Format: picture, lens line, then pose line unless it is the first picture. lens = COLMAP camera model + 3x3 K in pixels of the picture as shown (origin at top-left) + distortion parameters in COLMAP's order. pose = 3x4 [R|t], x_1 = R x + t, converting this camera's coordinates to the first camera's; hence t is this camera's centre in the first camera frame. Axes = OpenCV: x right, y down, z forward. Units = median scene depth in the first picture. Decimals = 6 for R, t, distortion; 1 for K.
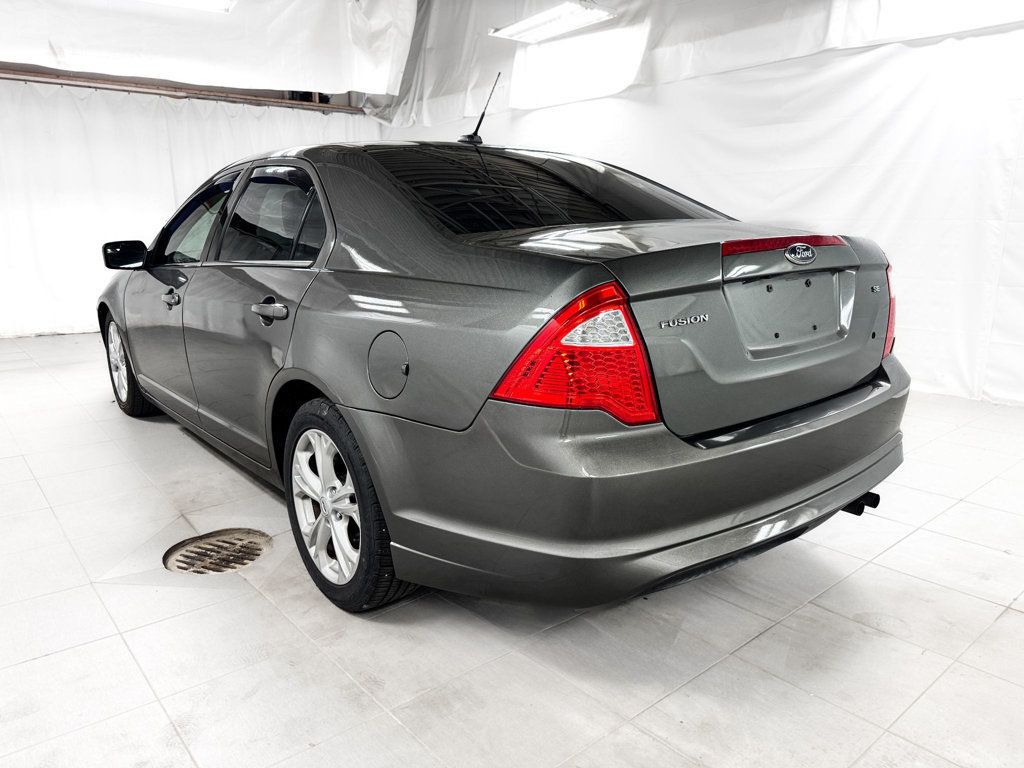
lens RADIAL K [[728.1, 0, 512.0], [0, 728.1, 384.0], [0, 0, 1]] dist [0.036041, -0.045295]
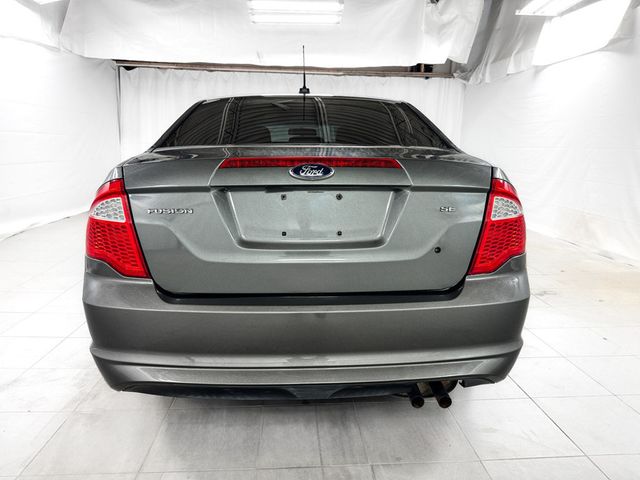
lens RADIAL K [[455.1, 0, 320.0], [0, 455.1, 240.0], [0, 0, 1]] dist [0.036041, -0.045295]
pose [[0.802649, 0.139617, -0.579881, 0.277261], [-0.150538, 0.988162, 0.029549, -0.028081], [0.577142, 0.063577, 0.814165, 0.124878]]
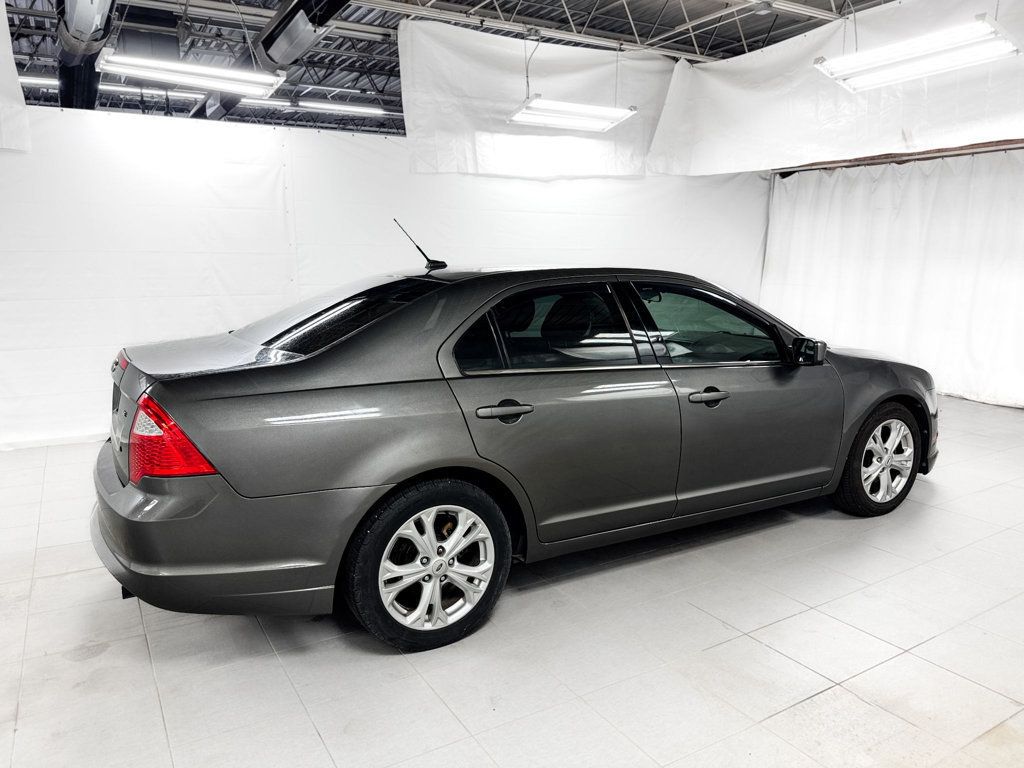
lens RADIAL K [[728.1, 0, 512.0], [0, 728.1, 384.0], [0, 0, 1]] dist [0.036041, -0.045295]
pose [[-0.161622, 0.175831, -0.971062, 0.570532], [-0.210041, 0.955324, 0.207940, -0.203942], [0.964241, 0.237570, -0.117470, 0.637333]]
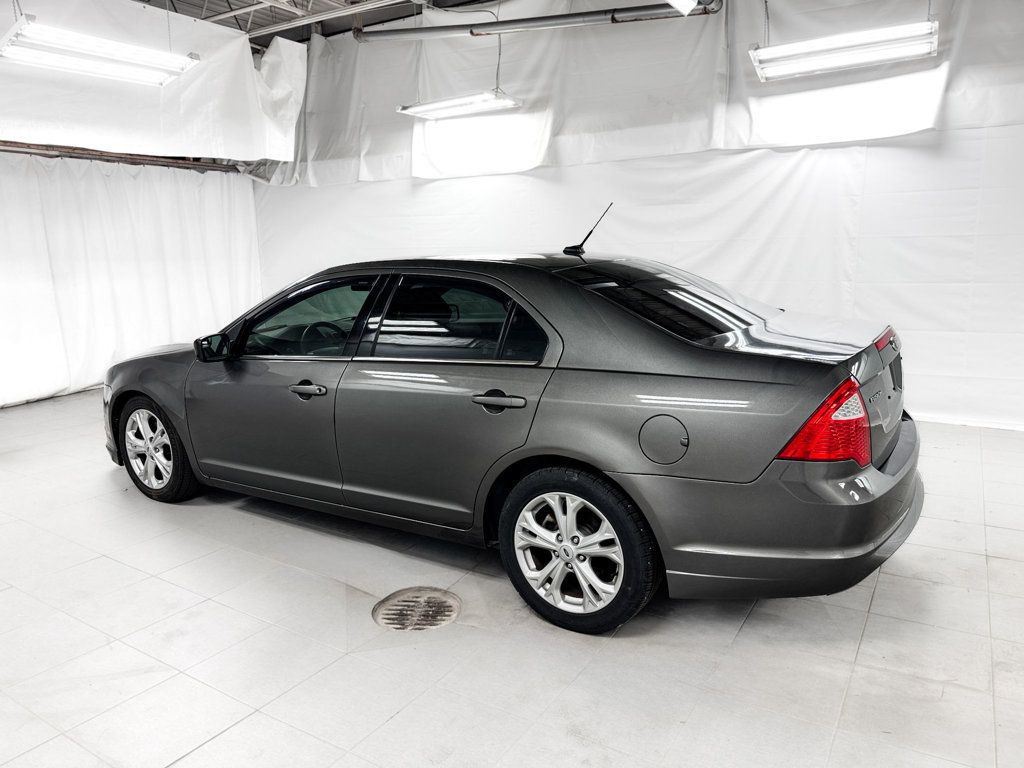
lens RADIAL K [[723.4, 0, 512.0], [0, 723.4, 384.0], [0, 0, 1]] dist [0.067964, -0.072780]
pose [[0.948359, -0.072564, 0.308788, -0.276106], [0.084438, 0.996109, -0.025247, -0.038914], [-0.305755, 0.050016, 0.950796, -0.071945]]
